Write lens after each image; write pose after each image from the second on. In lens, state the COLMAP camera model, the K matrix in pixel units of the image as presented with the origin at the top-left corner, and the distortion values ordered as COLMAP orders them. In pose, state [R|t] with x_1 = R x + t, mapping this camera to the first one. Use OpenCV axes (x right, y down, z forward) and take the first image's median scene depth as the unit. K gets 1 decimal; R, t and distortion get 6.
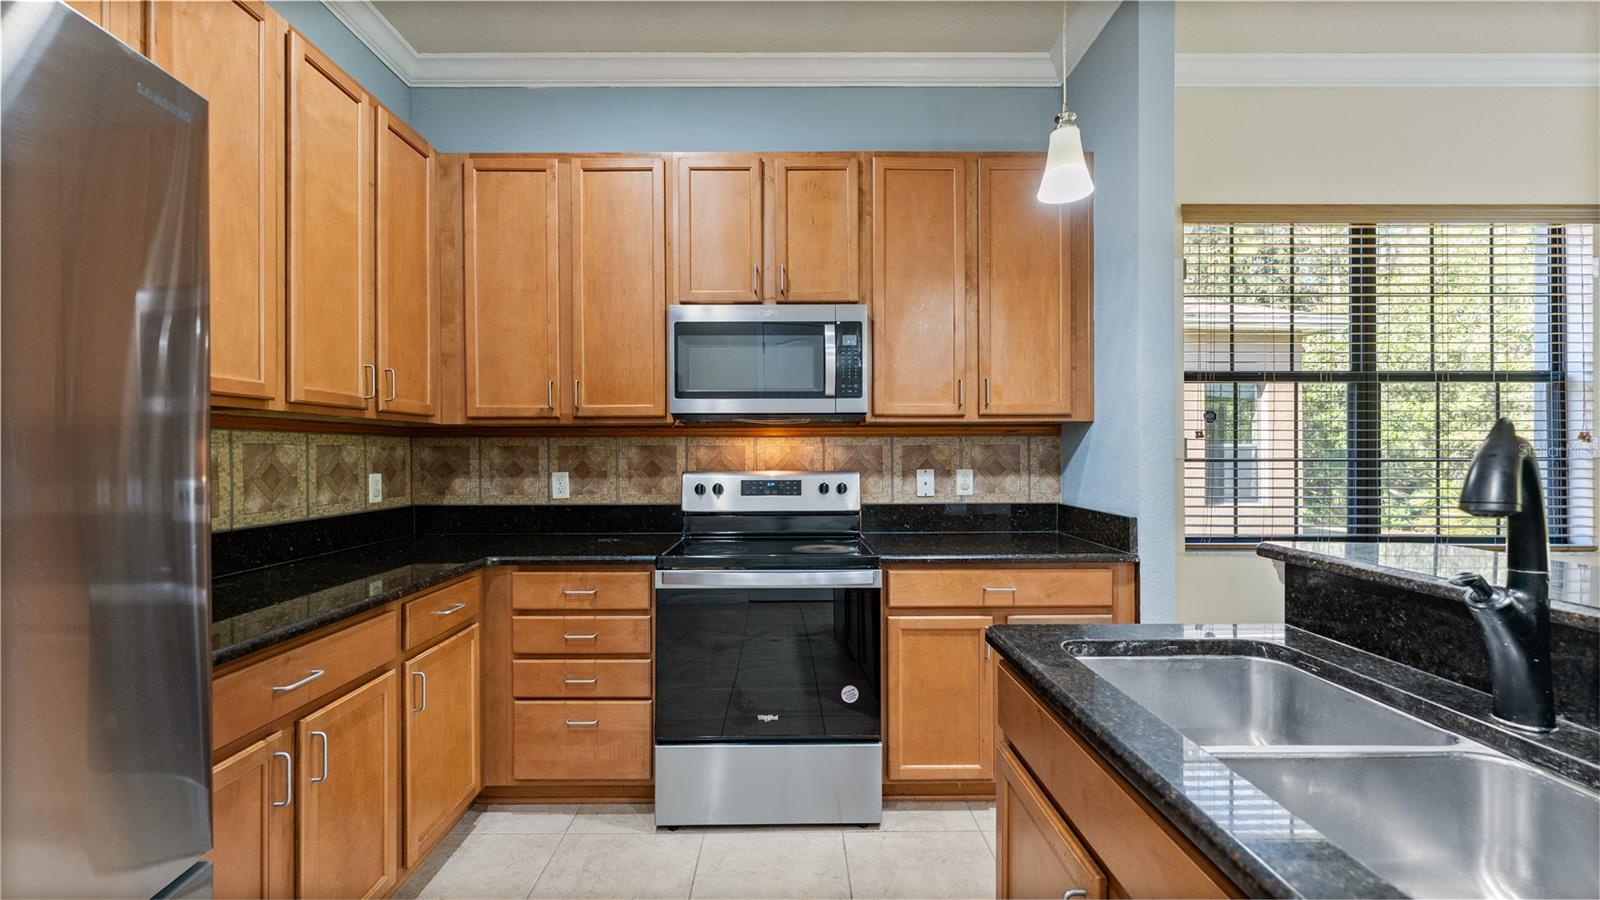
lens RADIAL K [[639.4, 0, 795.7], [0, 639.4, 455.4], [0, 0, 1]] dist [-0.000058, 0.000057]
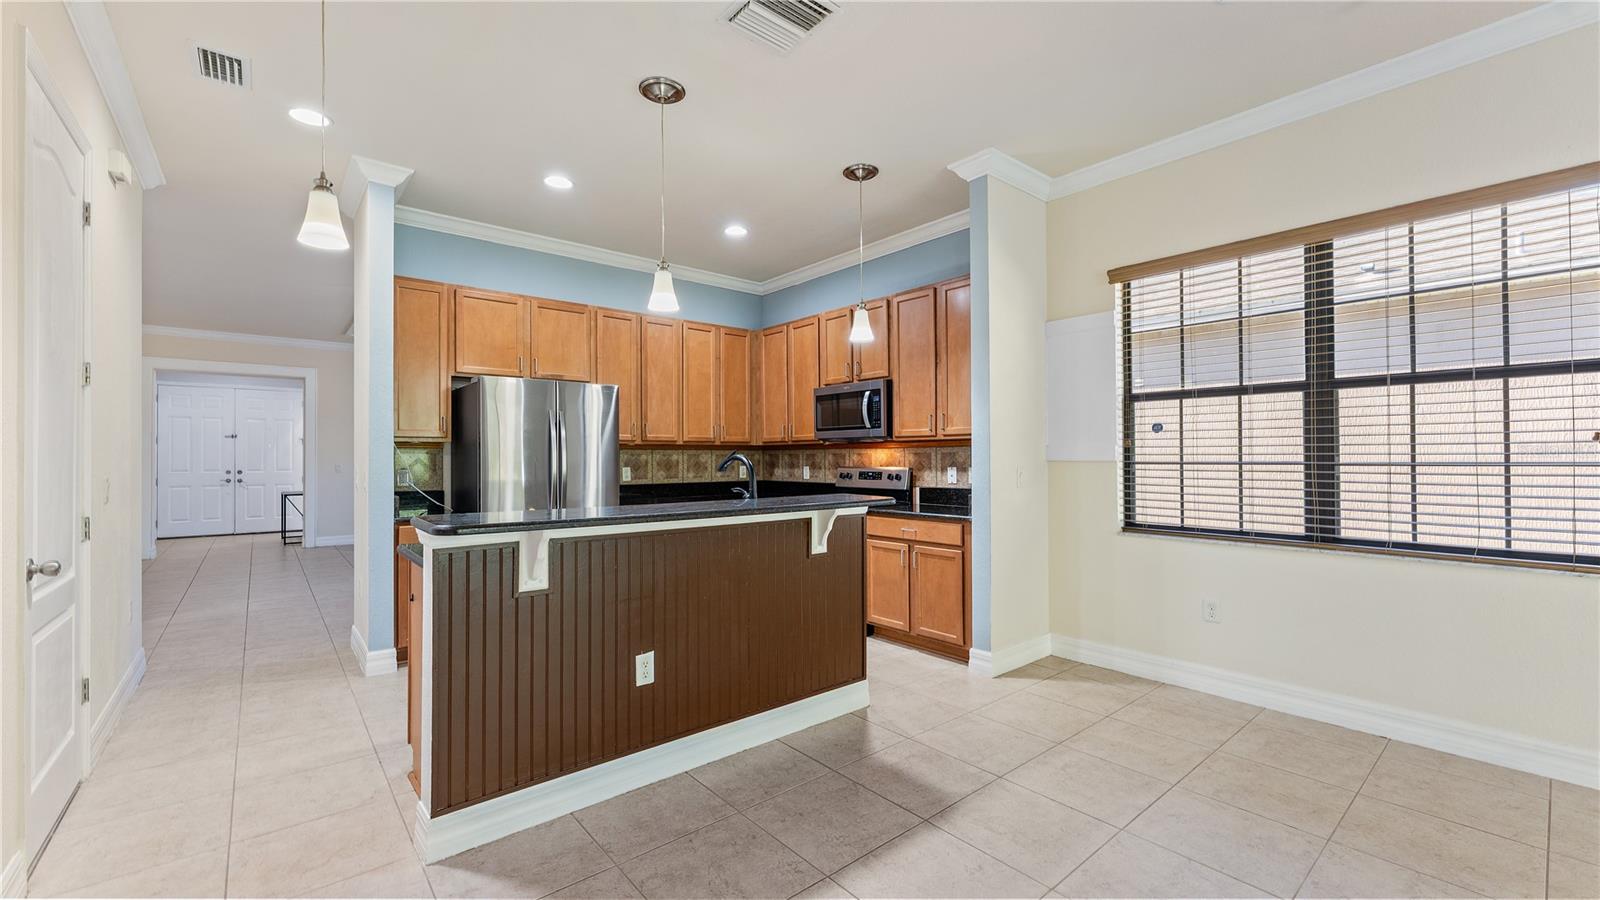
lens RADIAL K [[639.4, 0, 797.6], [0, 639.4, 451.0], [0, 0, 1]] dist [-0.000058, 0.000057]
pose [[0.647499, -0.007131, -0.762033, 1.193223], [0.000115, 0.999957, -0.009259, -0.004361], [0.762066, 0.005908, 0.647472, -0.362771]]
